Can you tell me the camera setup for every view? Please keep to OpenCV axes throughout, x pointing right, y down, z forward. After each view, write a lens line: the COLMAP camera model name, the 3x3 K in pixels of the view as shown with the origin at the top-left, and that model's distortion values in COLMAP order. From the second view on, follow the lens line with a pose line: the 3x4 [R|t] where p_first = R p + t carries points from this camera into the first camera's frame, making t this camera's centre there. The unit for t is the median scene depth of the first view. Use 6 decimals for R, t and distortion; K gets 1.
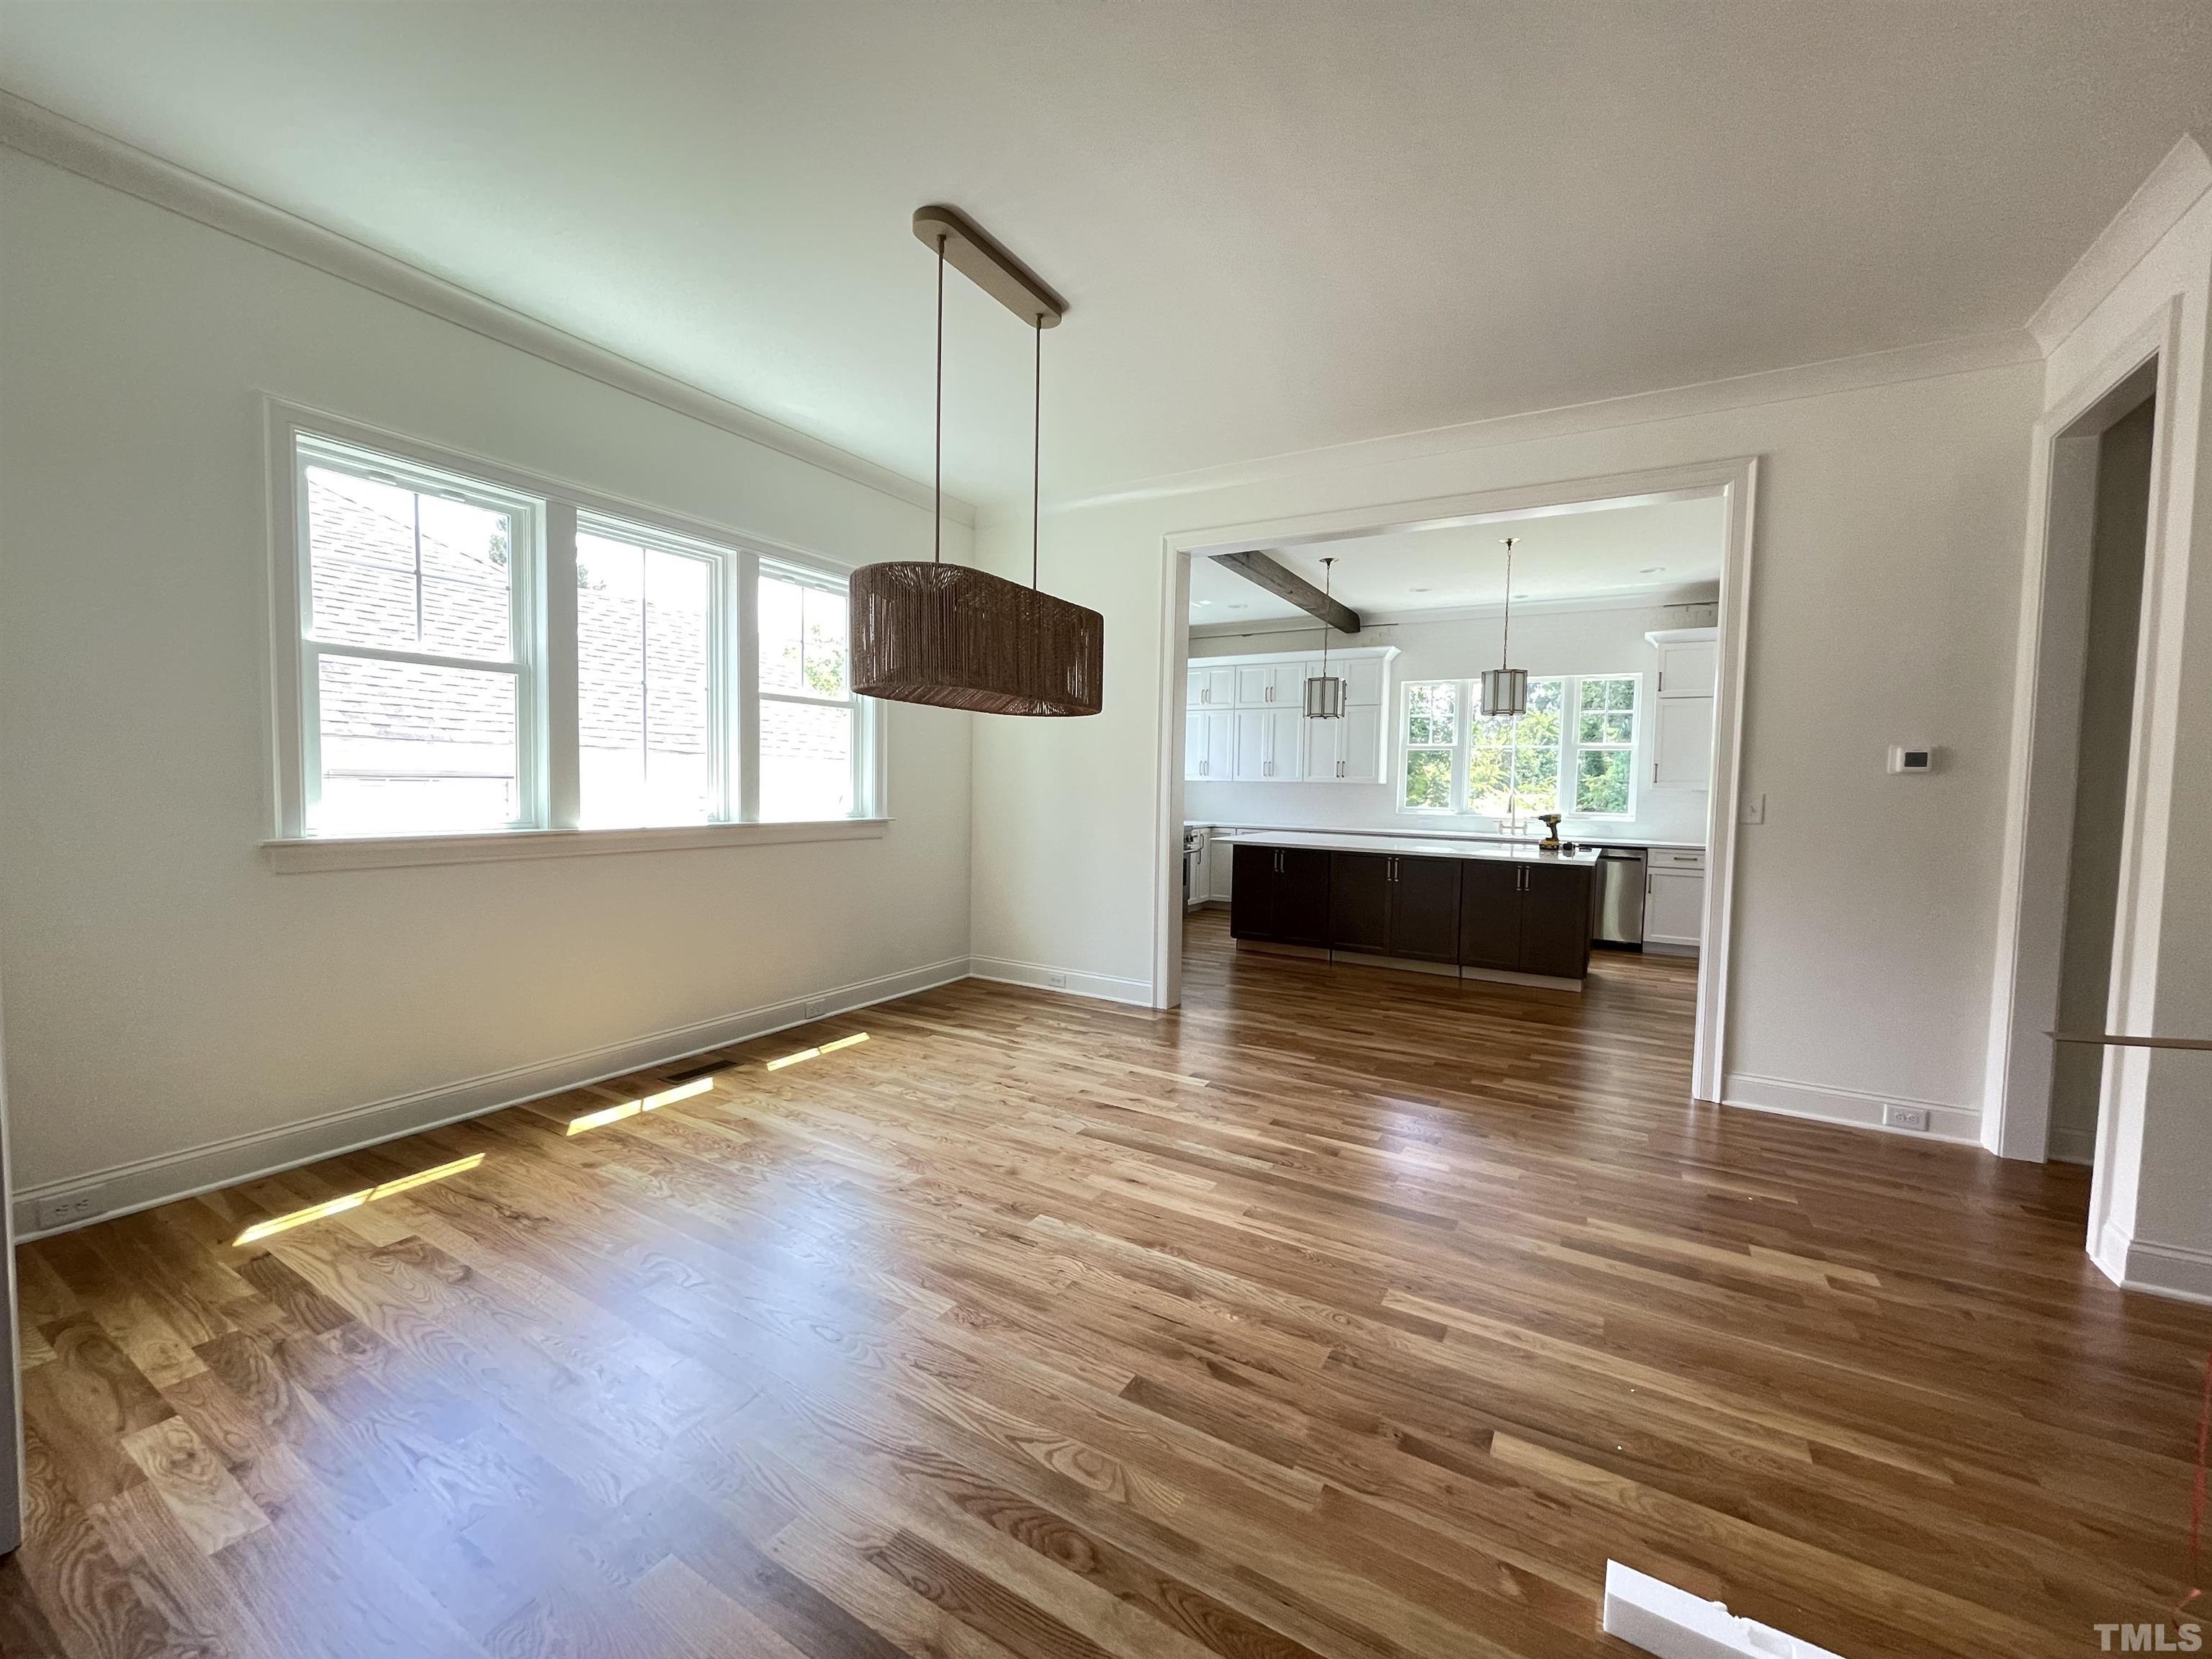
lens RADIAL K [[893.9, 0, 1097.2], [0, 893.9, 823.2], [0, 0, 1]] dist [0.001881, -0.002075]
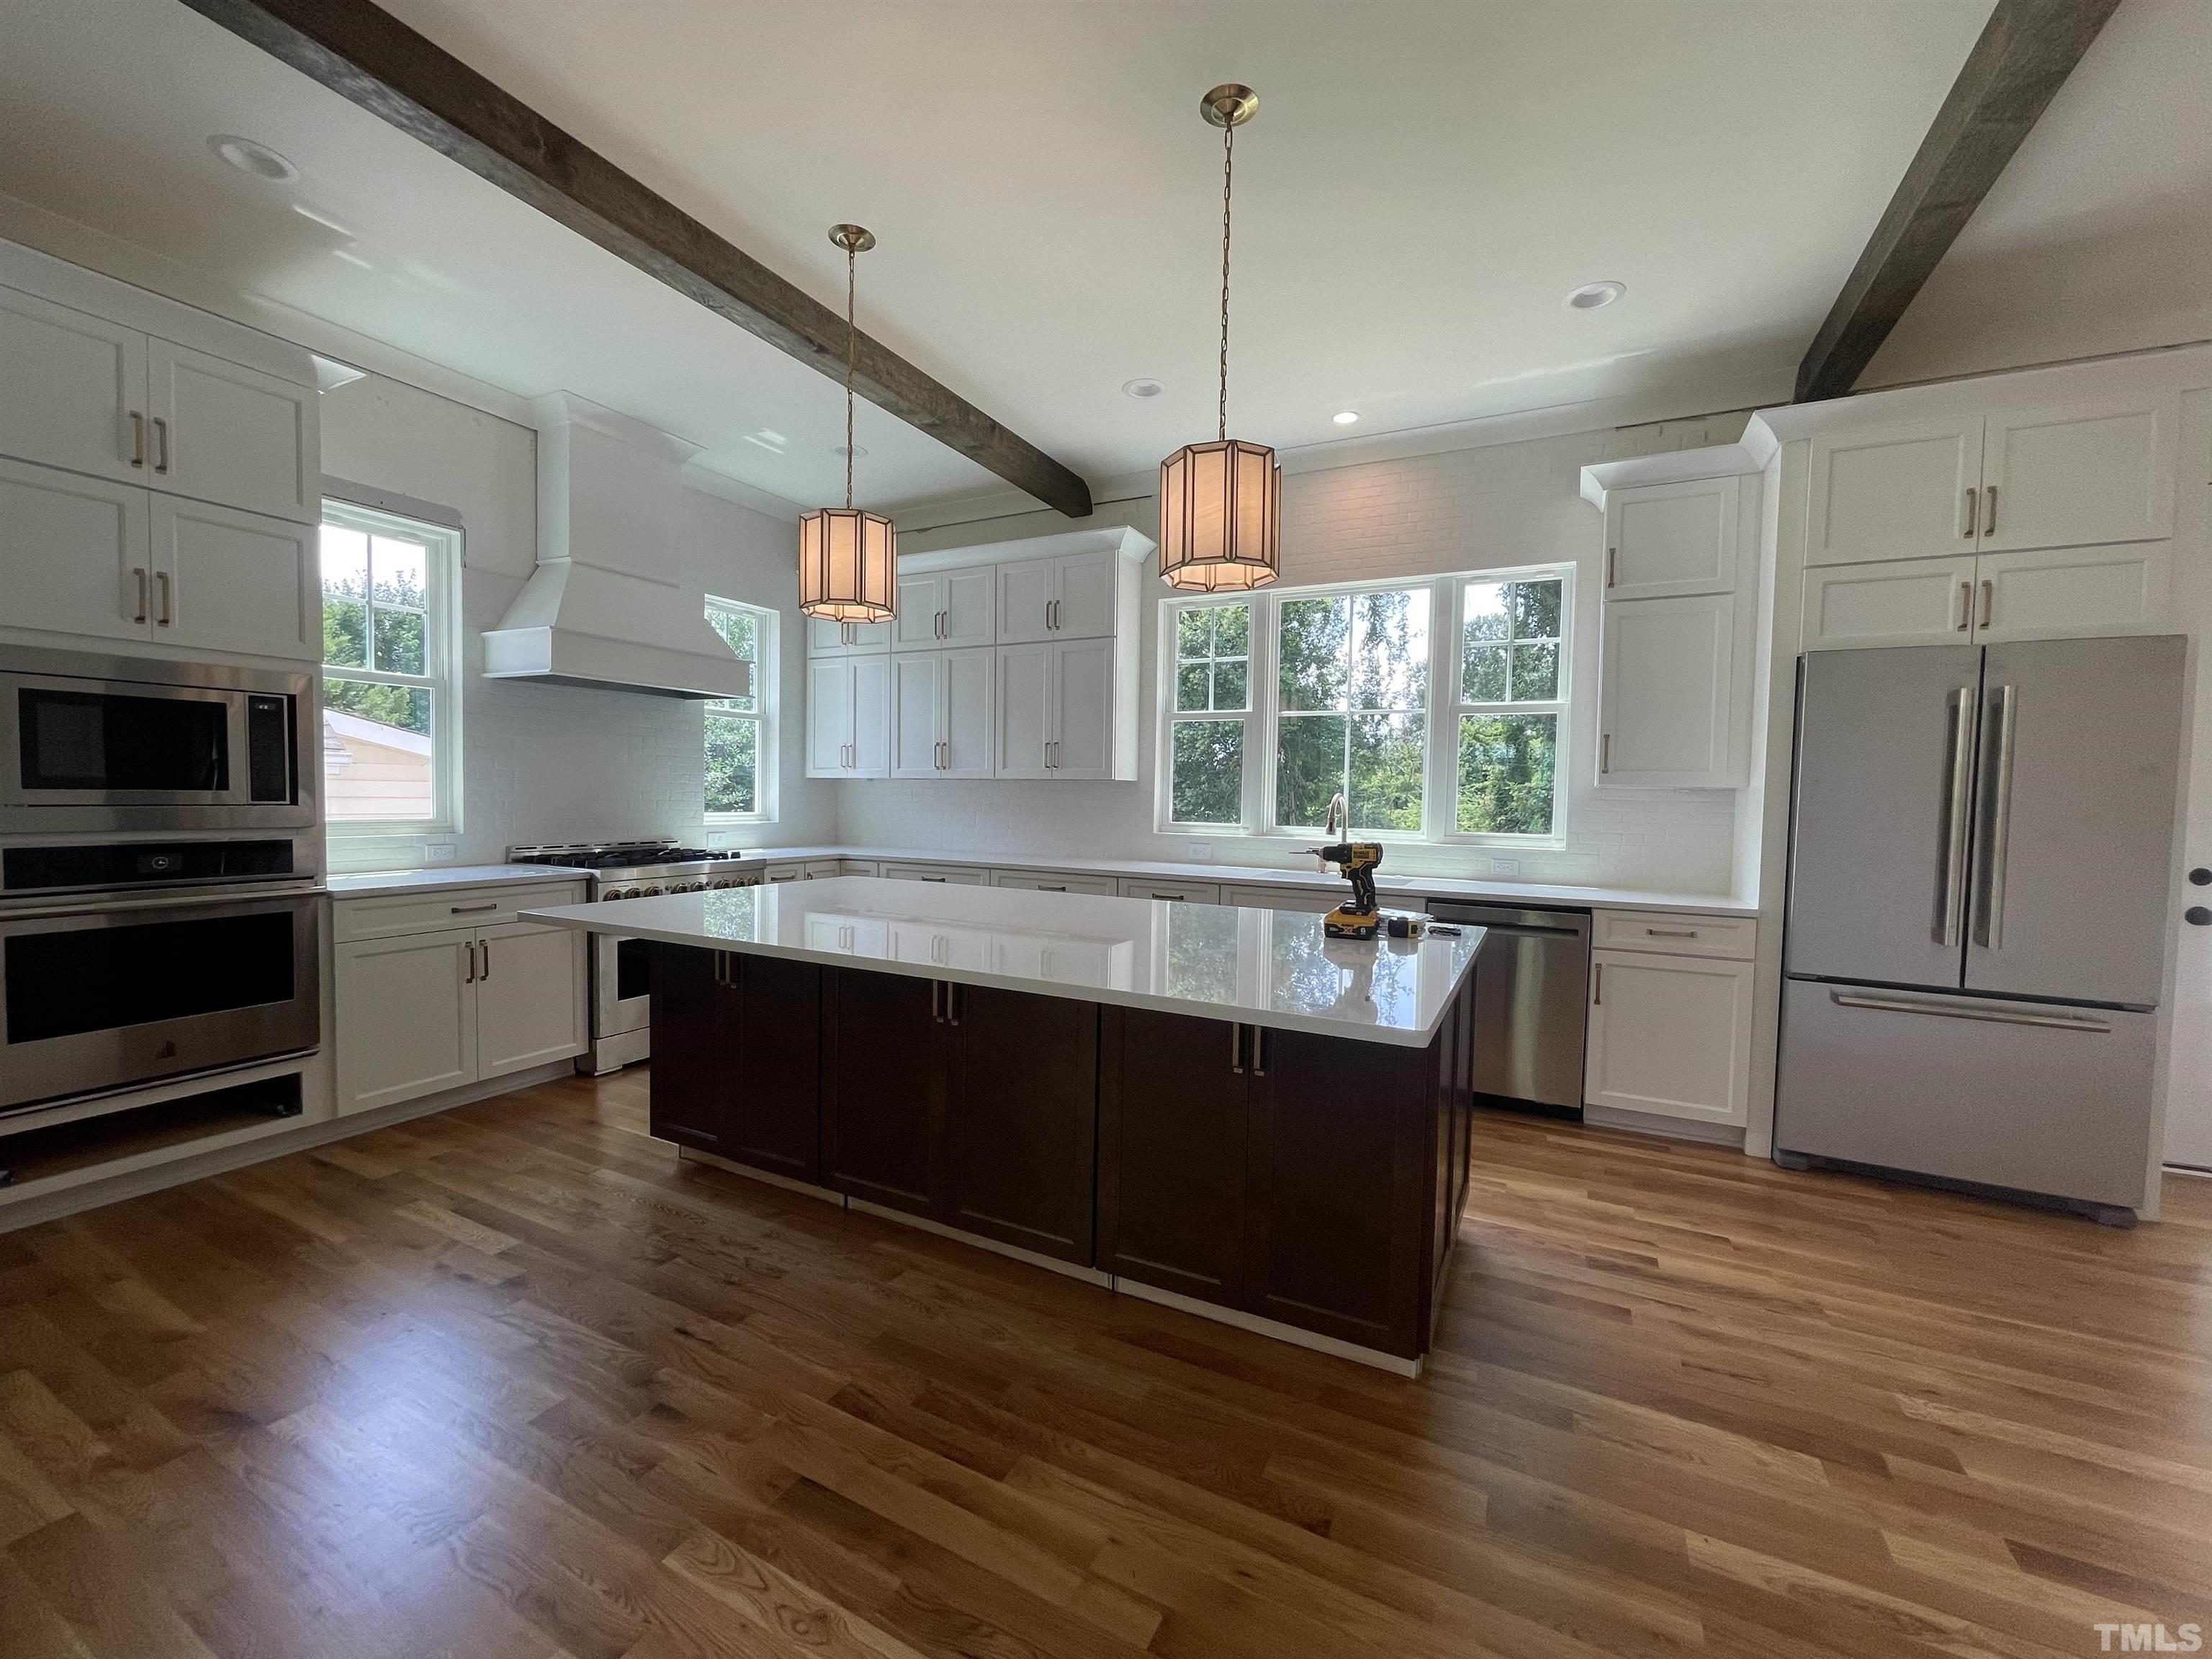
lens RADIAL K [[893.9, 0, 1094.6], [0, 893.9, 830.0], [0, 0, 1]] dist [0.001881, -0.002075]
pose [[0.998174, -0.005057, 0.060198, 0.265902], [0.005385, 0.999972, -0.005276, -0.010432], [-0.060170, 0.005590, 0.998173, 0.445182]]
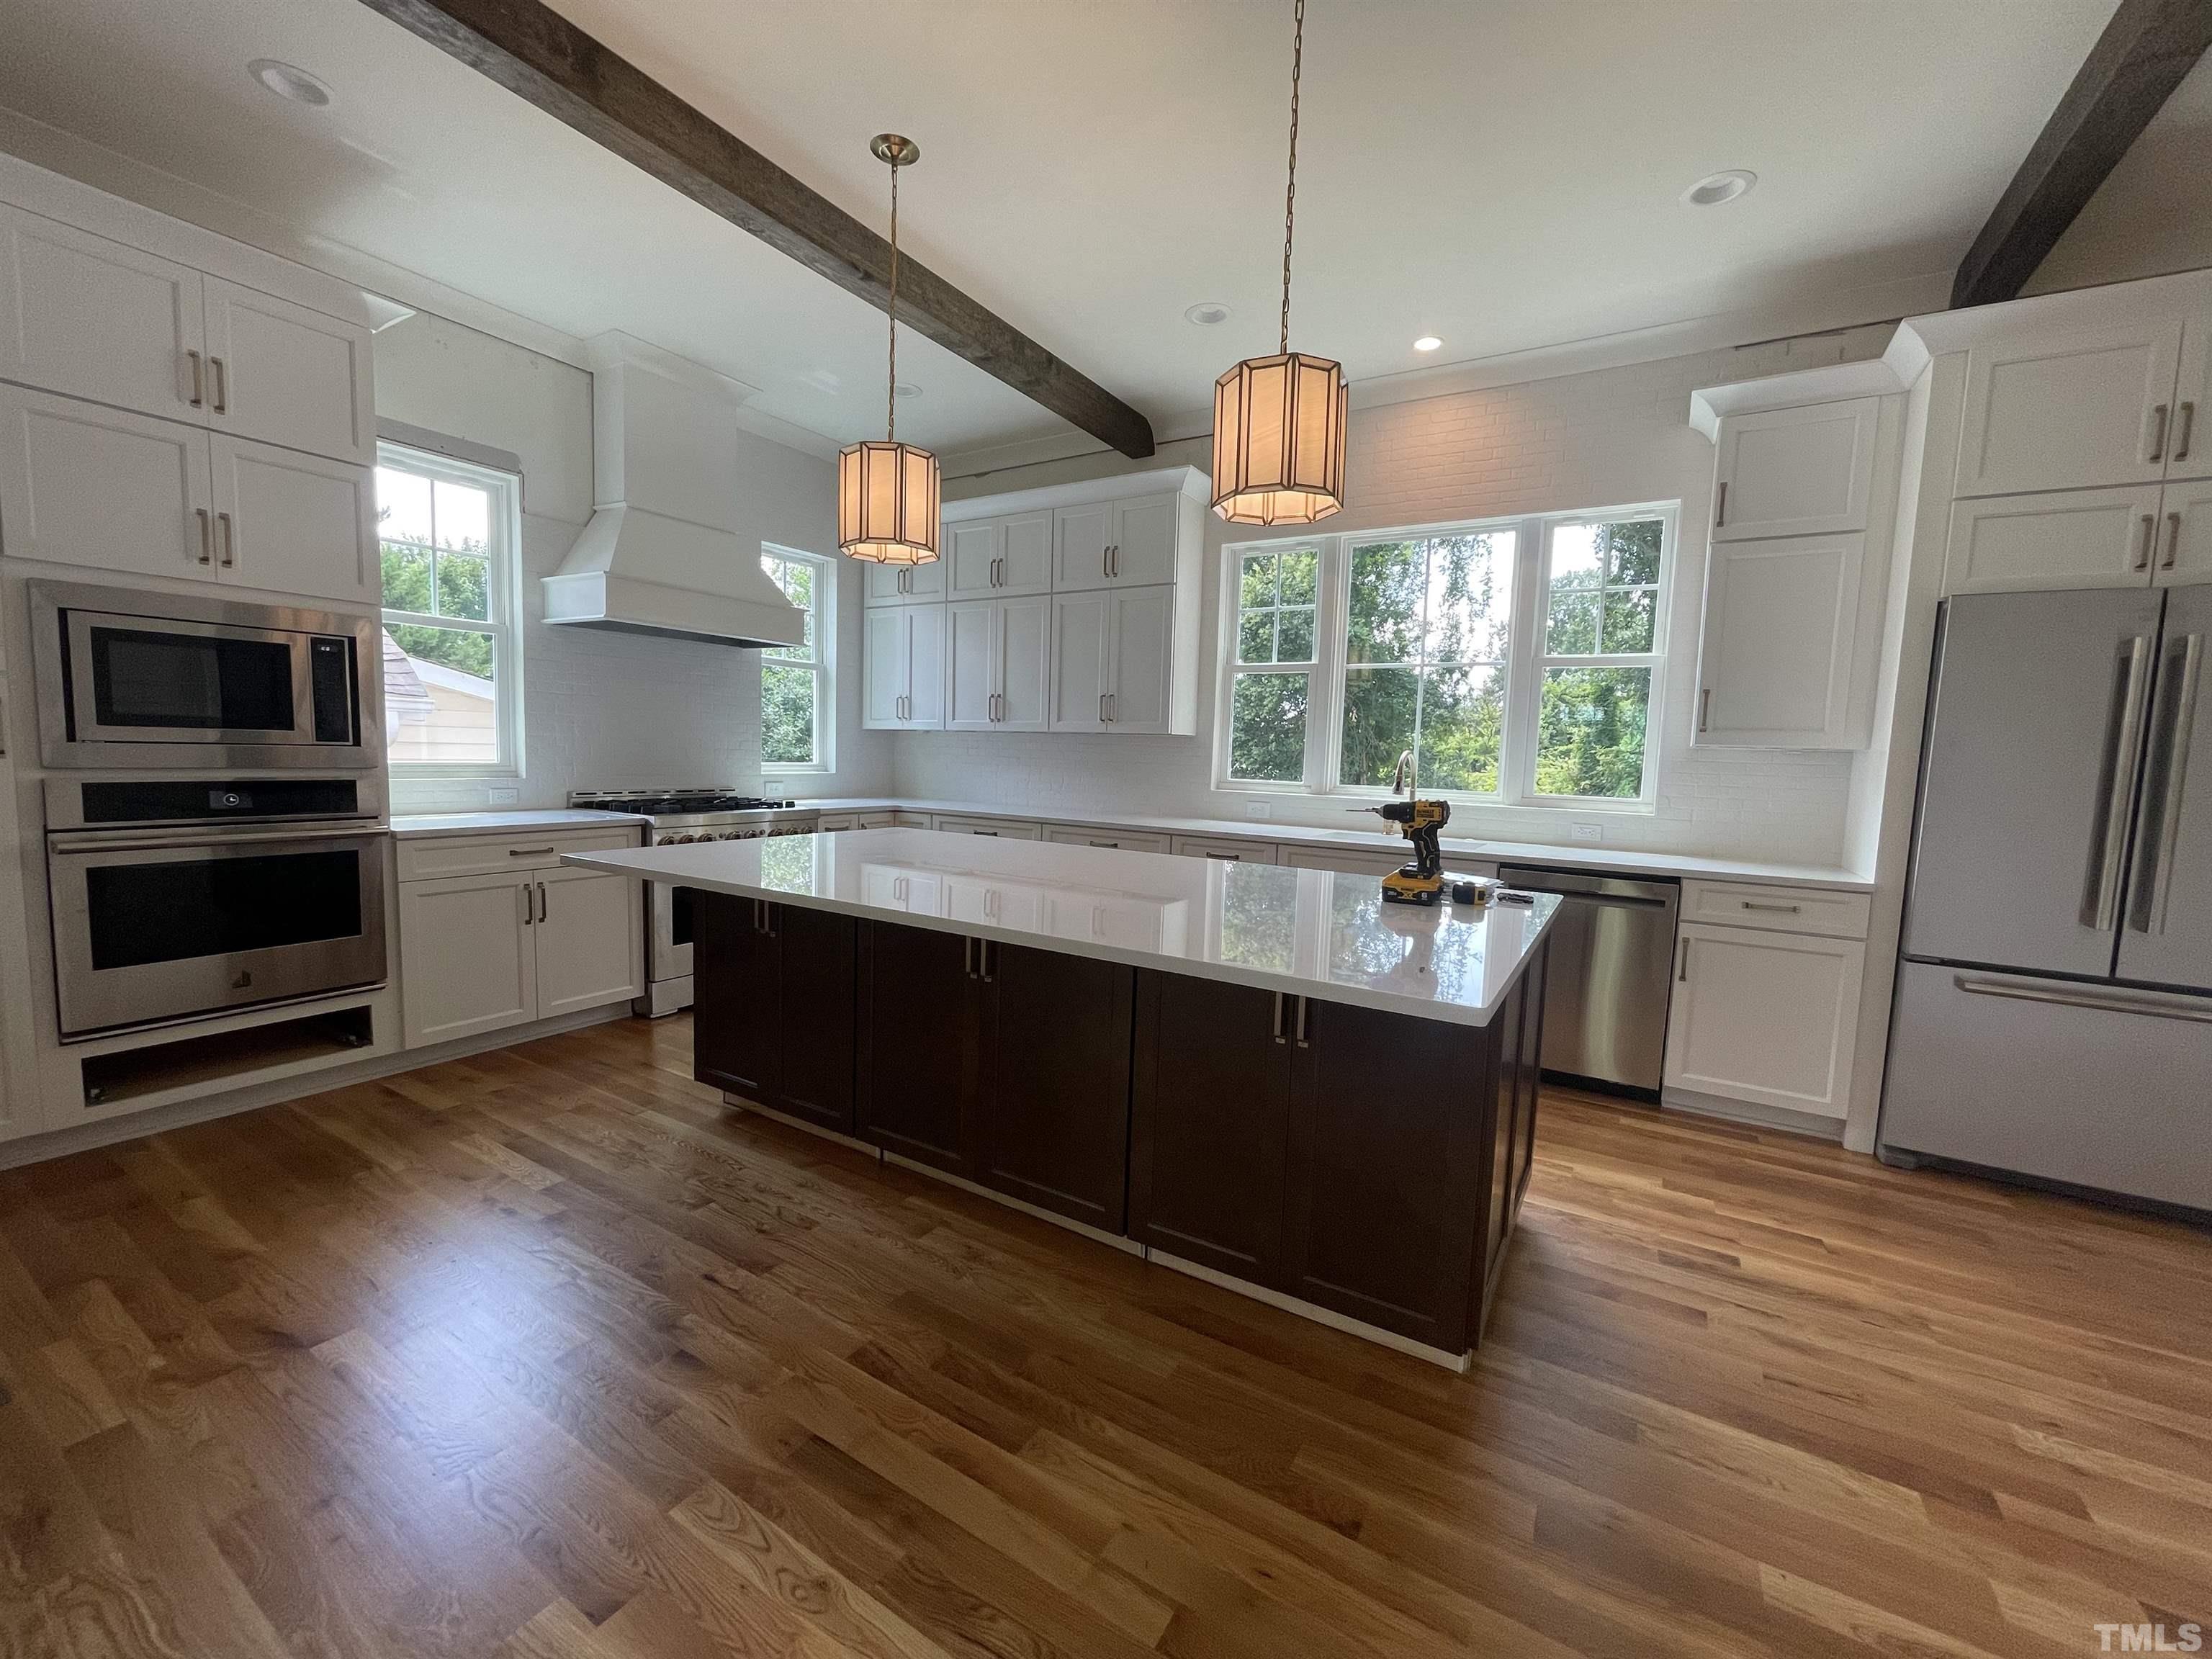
lens RADIAL K [[893.9, 0, 1094.2], [0, 893.9, 829.7], [0, 0, 1]] dist [0.001881, -0.002075]
pose [[0.999827, 0.012503, -0.013774, 0.273497], [-0.011926, 0.999078, 0.041242, -0.008739], [0.014277, -0.041071, 0.999054, 0.458620]]
